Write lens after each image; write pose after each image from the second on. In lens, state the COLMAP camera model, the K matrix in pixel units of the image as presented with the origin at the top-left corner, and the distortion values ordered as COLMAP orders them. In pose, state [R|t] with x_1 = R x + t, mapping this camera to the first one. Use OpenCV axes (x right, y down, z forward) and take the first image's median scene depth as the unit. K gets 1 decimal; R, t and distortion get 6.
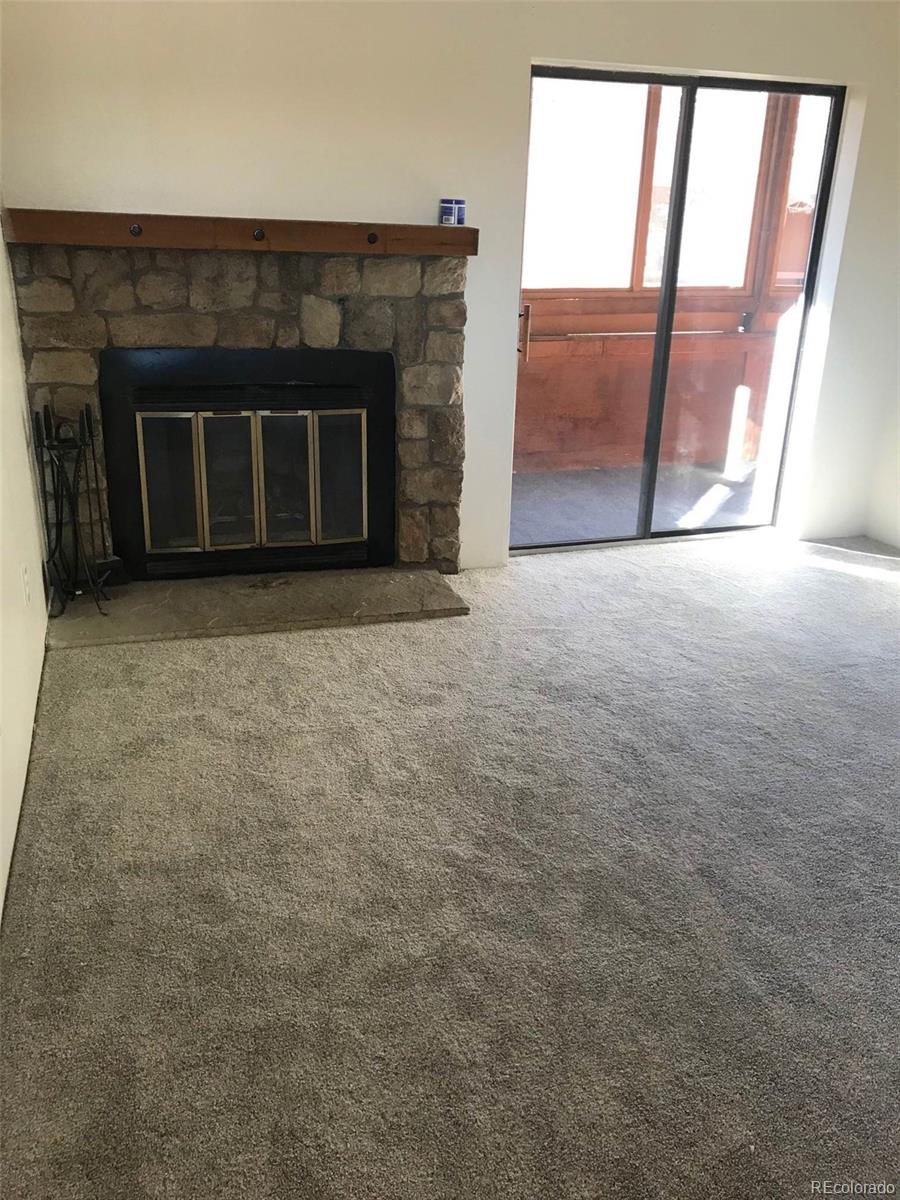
lens RADIAL K [[993.7, 0, 476.9], [0, 993.7, 599.0], [0, 0, 1]] dist [-0.001926, -0.012559]
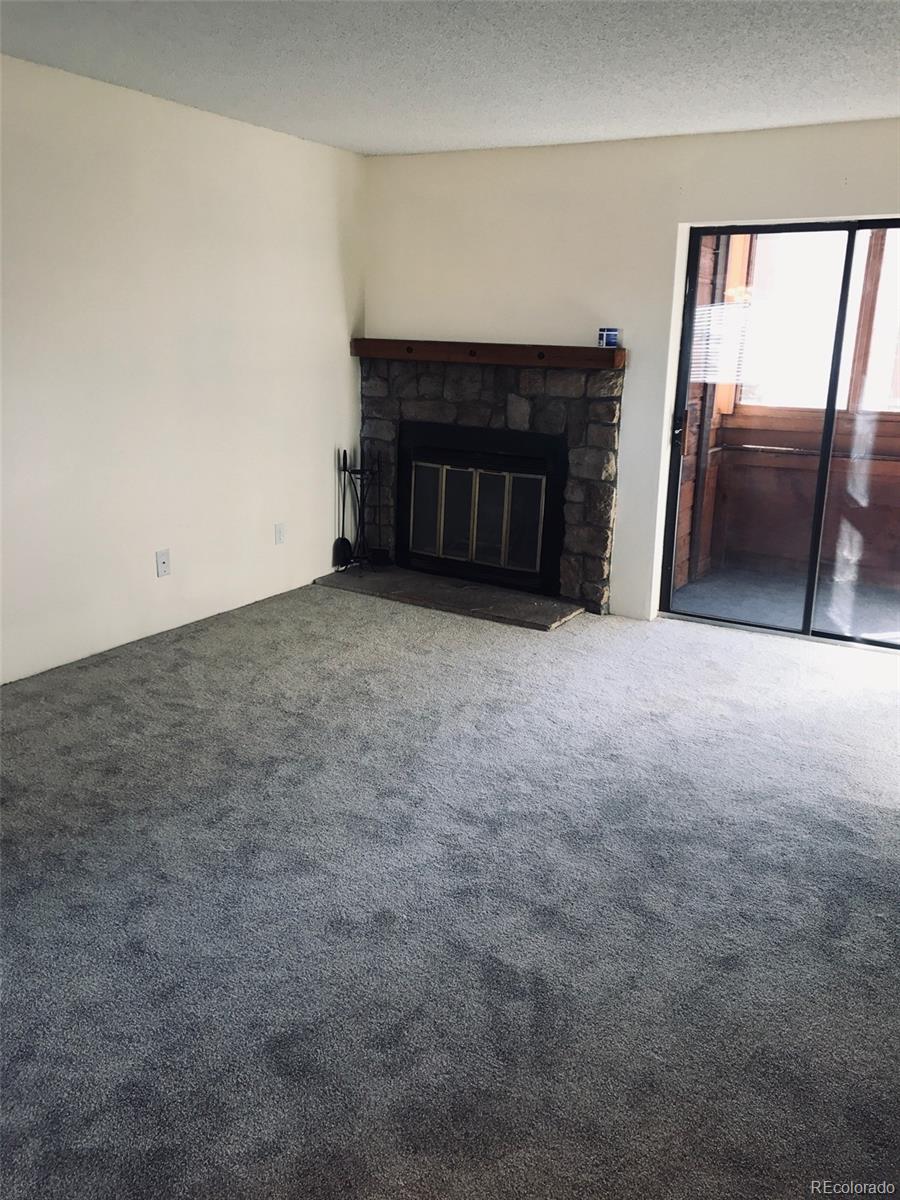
lens RADIAL K [[993.7, 0, 476.9], [0, 993.7, 599.0], [0, 0, 1]] dist [-0.001926, -0.012559]
pose [[0.658771, 0.169743, -0.732945, 0.900303], [-0.282039, 0.958888, -0.031428, 0.044342], [0.697478, 0.227423, 0.679561, 0.036090]]
